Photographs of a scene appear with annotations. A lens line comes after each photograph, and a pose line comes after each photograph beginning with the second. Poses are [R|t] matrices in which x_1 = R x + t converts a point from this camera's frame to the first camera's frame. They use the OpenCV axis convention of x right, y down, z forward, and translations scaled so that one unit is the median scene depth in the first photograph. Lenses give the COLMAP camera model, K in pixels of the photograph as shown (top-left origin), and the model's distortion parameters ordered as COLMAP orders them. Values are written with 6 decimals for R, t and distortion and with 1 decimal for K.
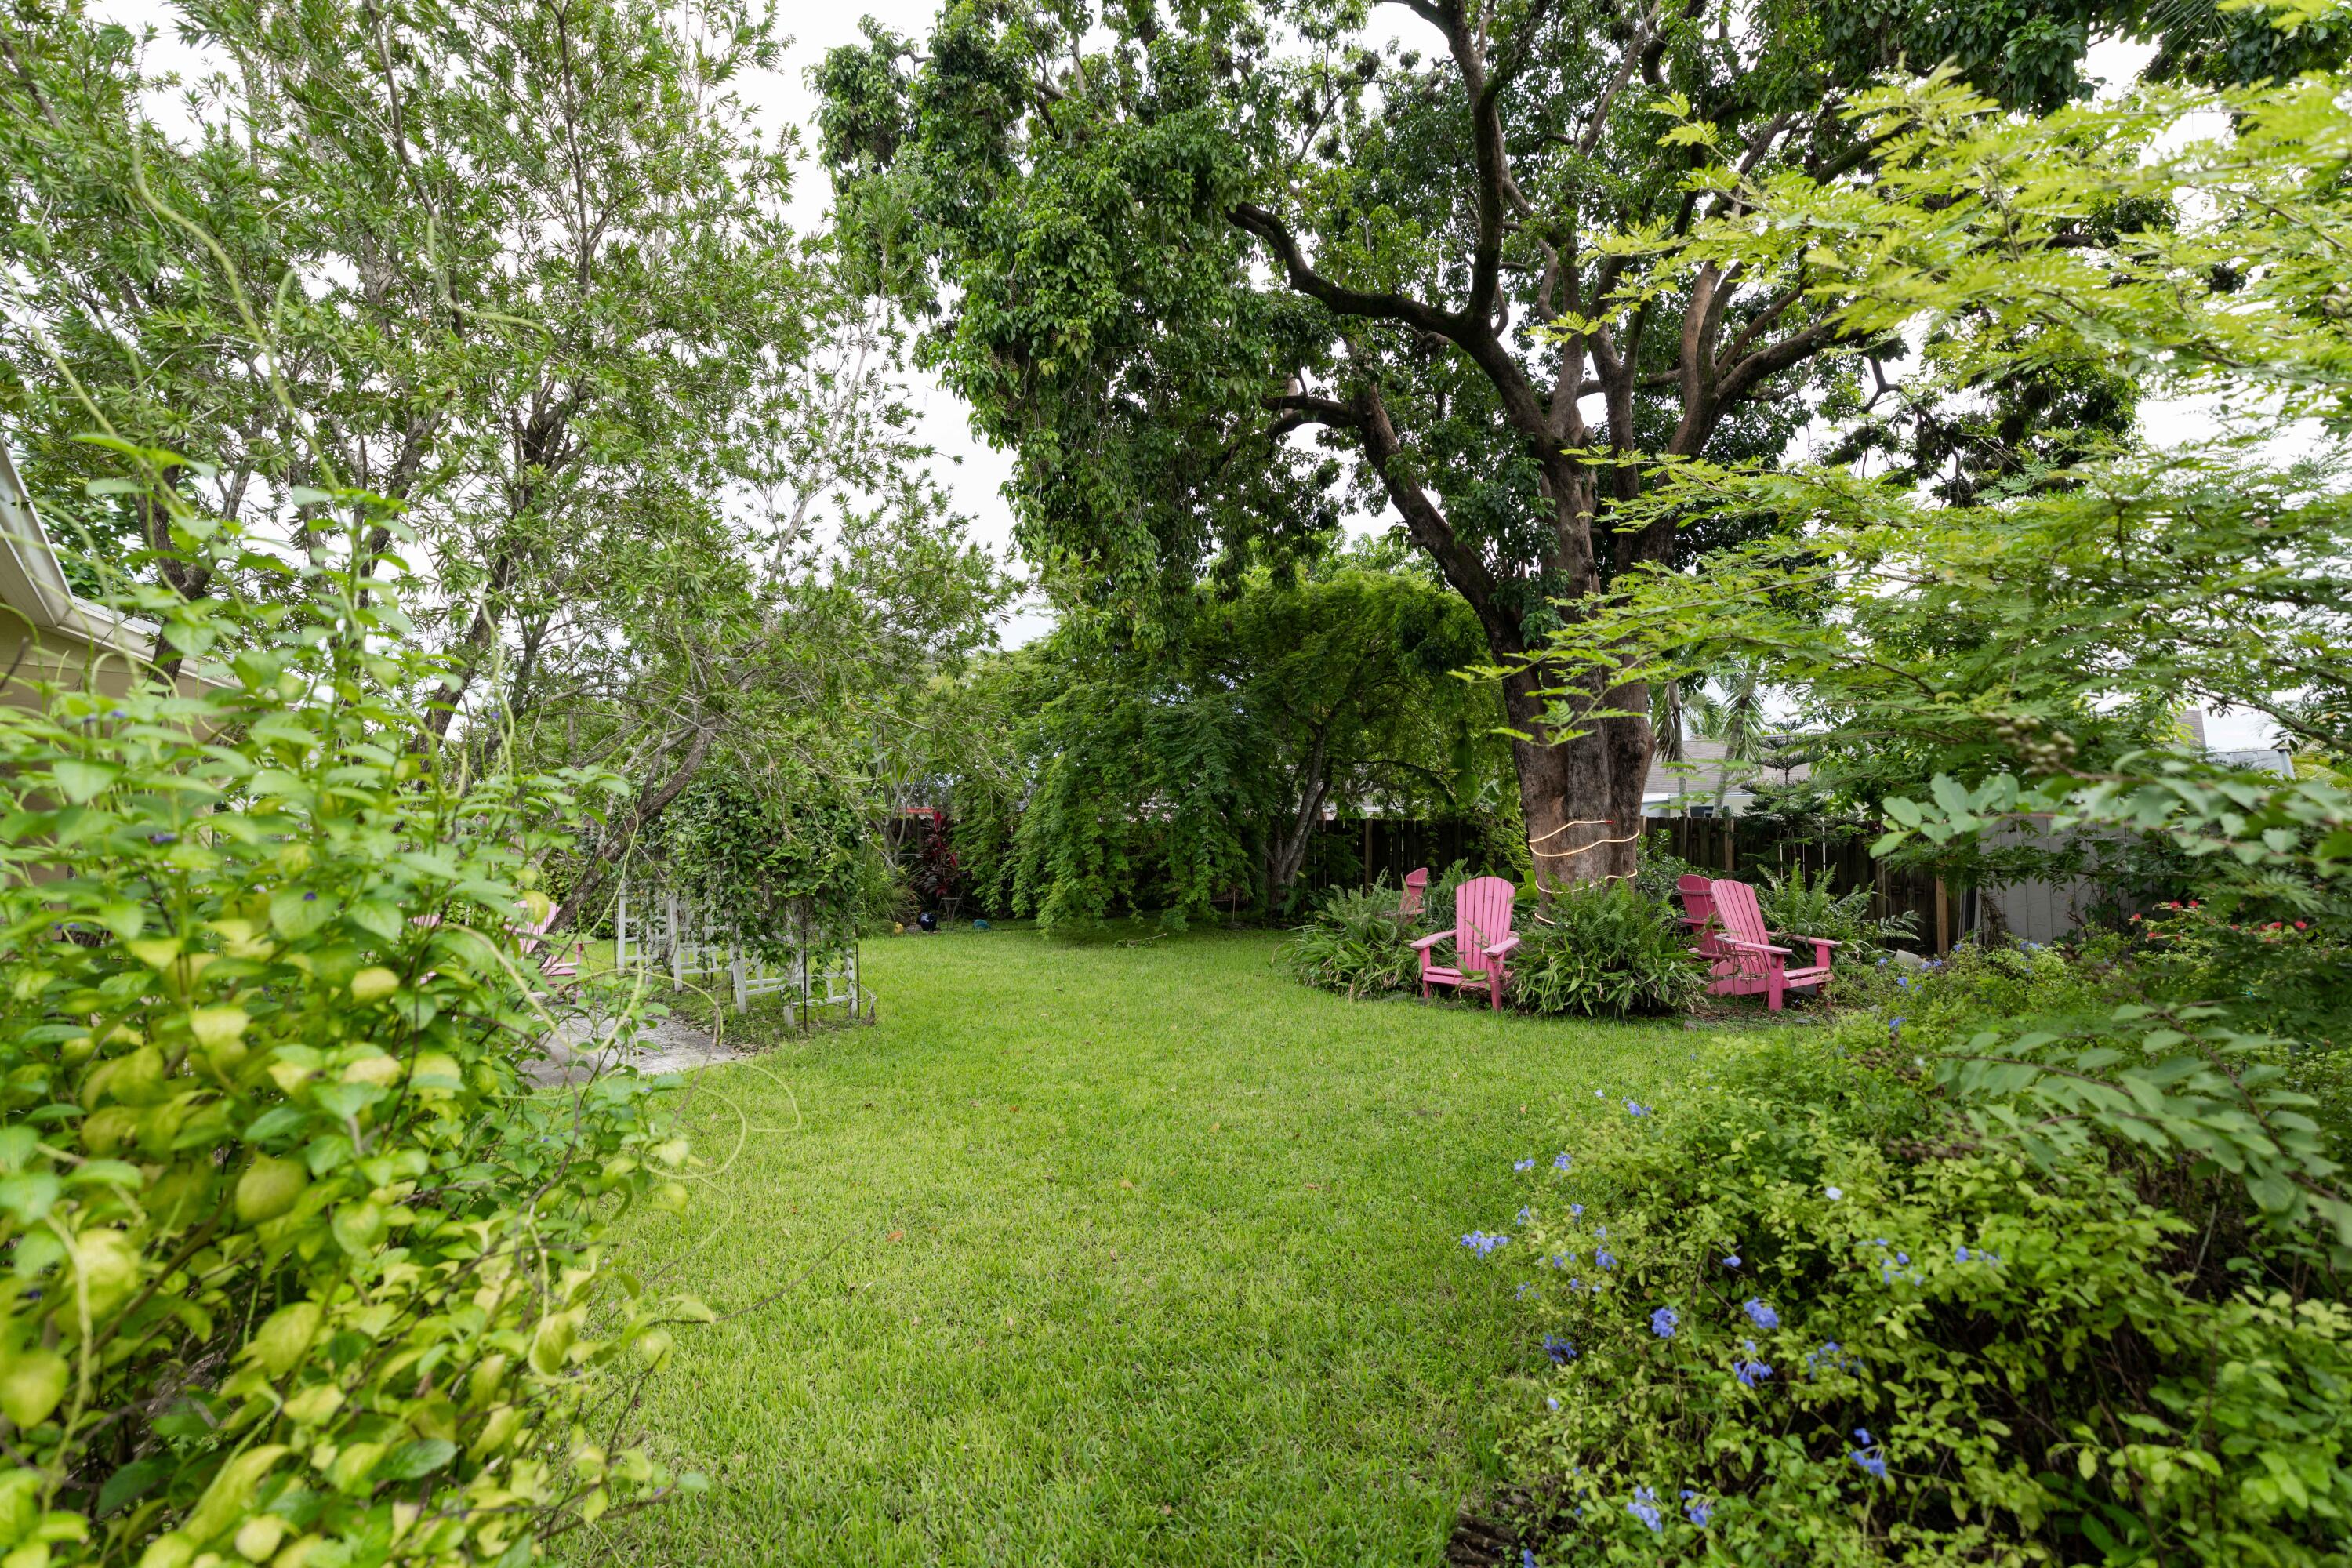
lens RADIAL K [[1049.9, 0, 1183.6], [0, 1049.9, 775.0], [0, 0, 1]] dist [-0.001299, 0.000001]
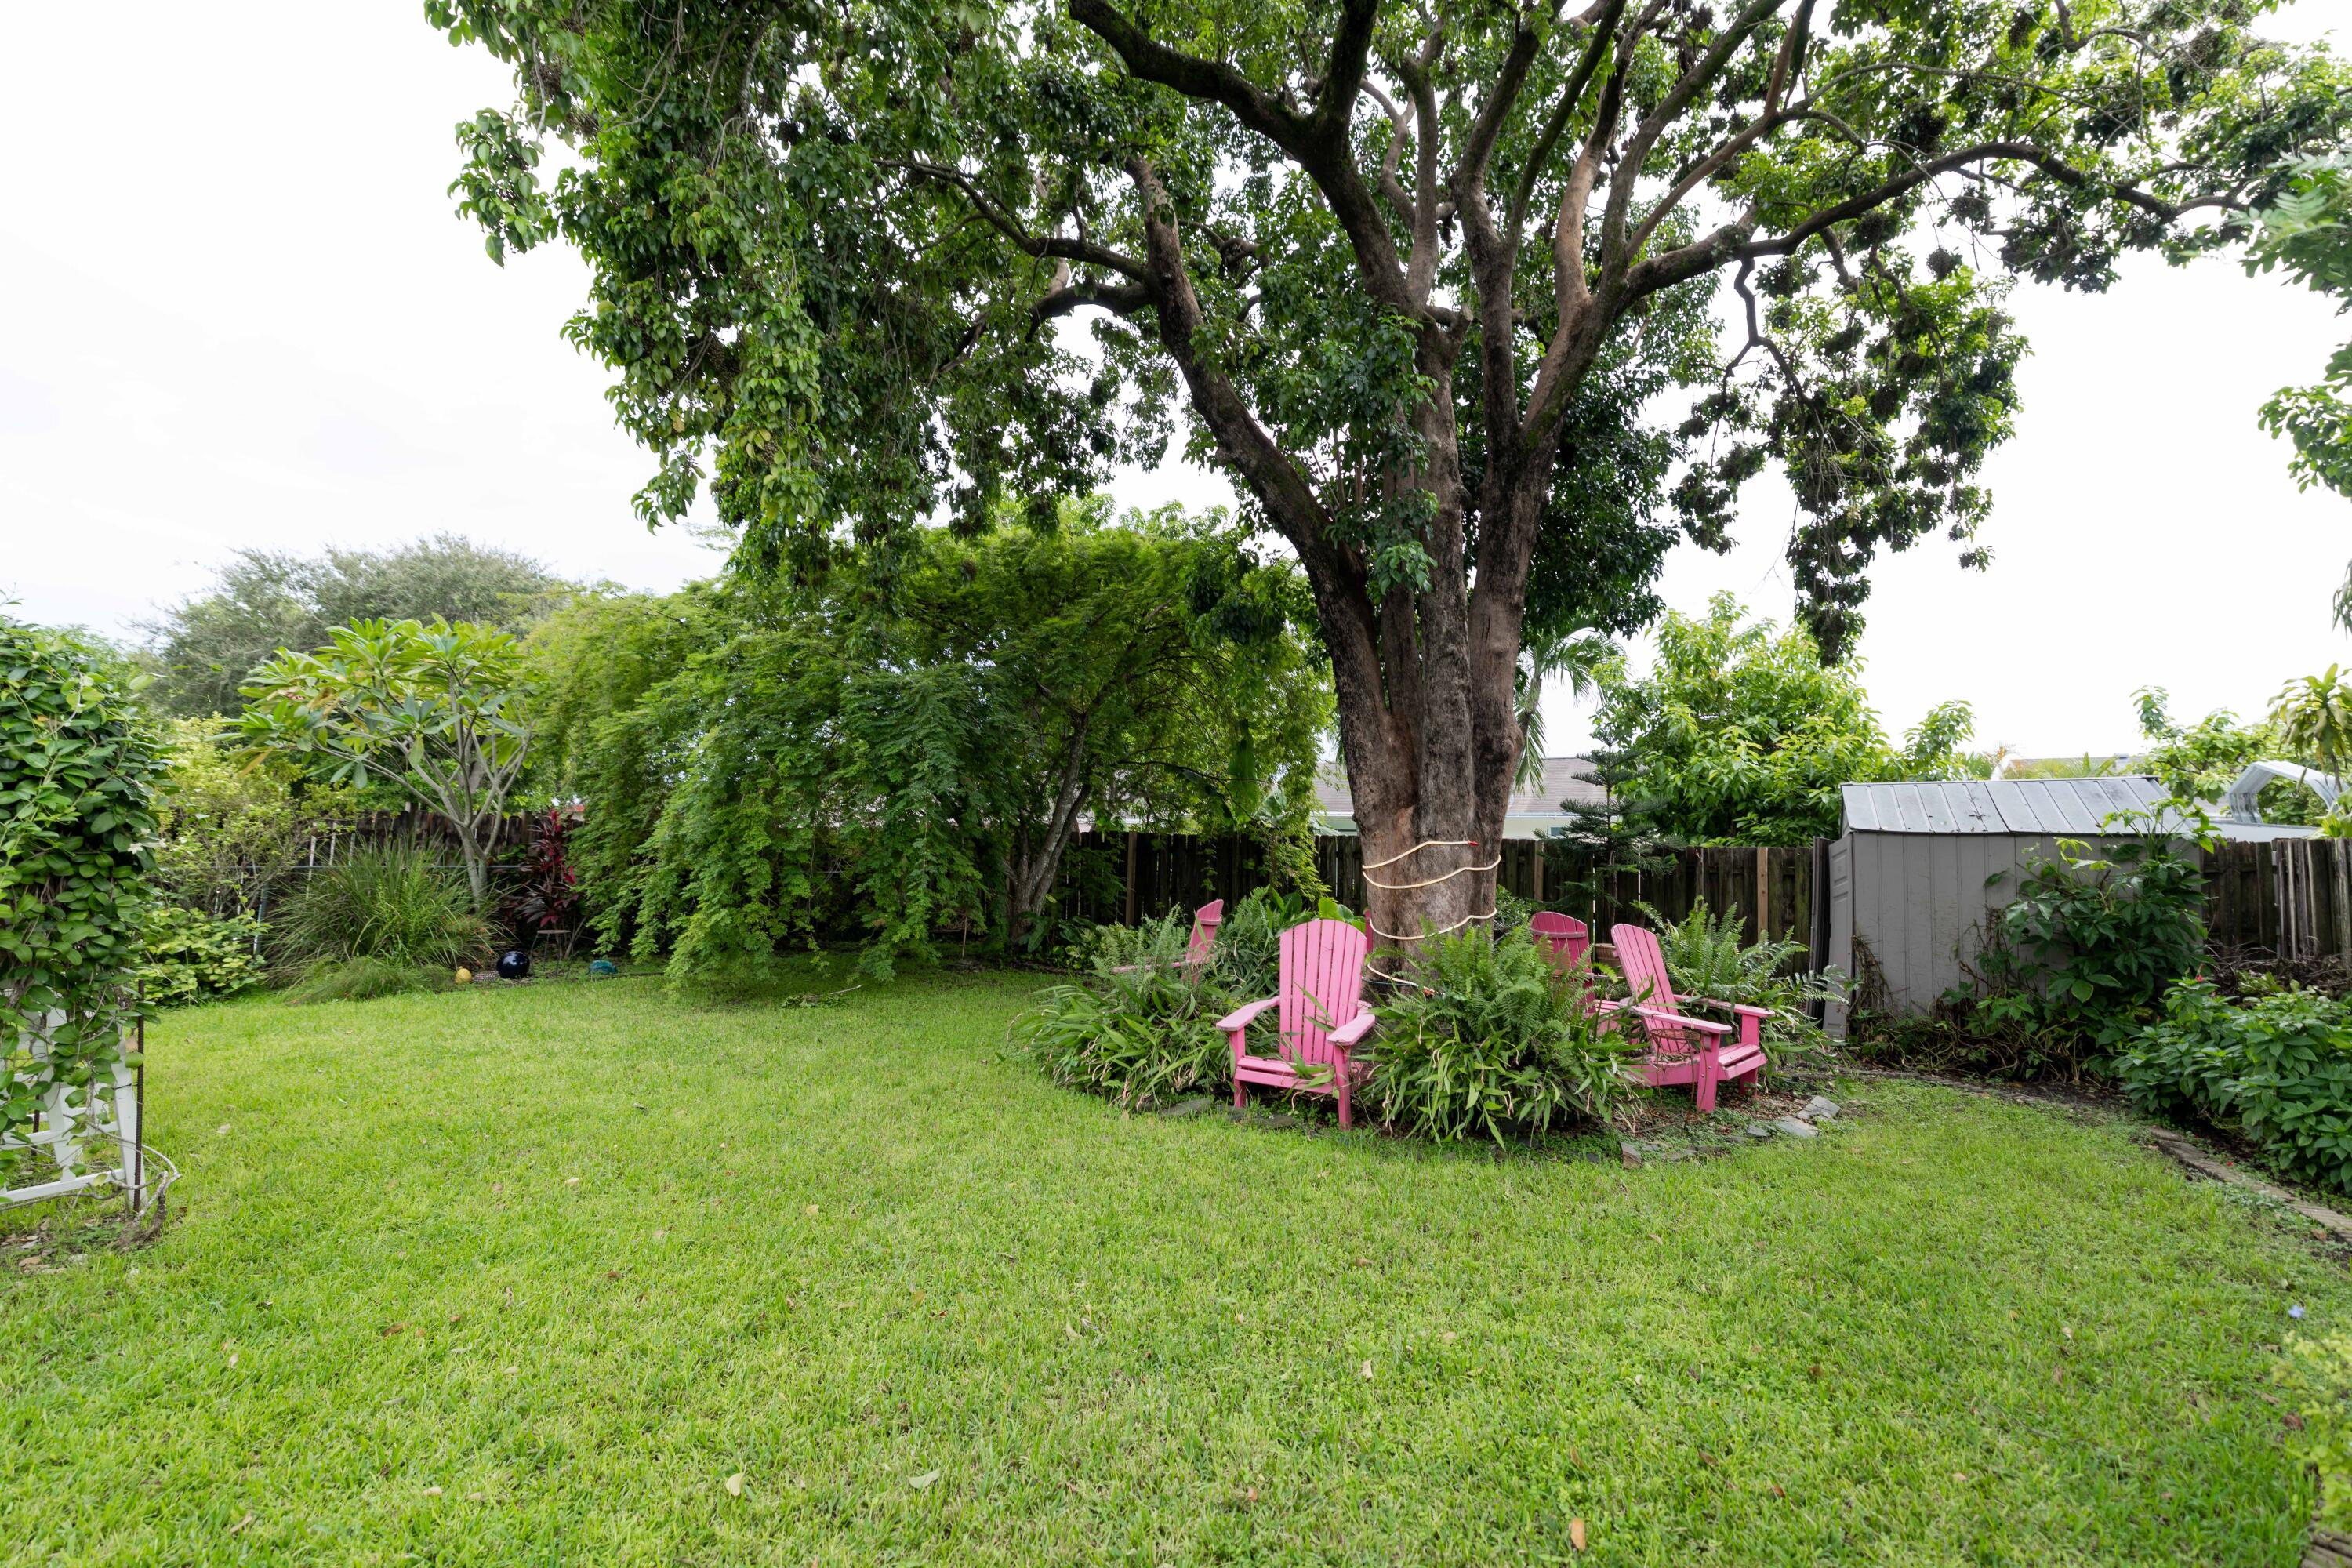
lens RADIAL K [[1049.9, 0, 1183.6], [0, 1049.9, 775.0], [0, 0, 1]] dist [-0.001299, 0.000001]
pose [[0.971480, 0.035307, 0.234477, 0.026801], [-0.032744, 0.999354, -0.014817, 0.011821], [-0.234849, 0.006717, 0.972009, 0.274177]]
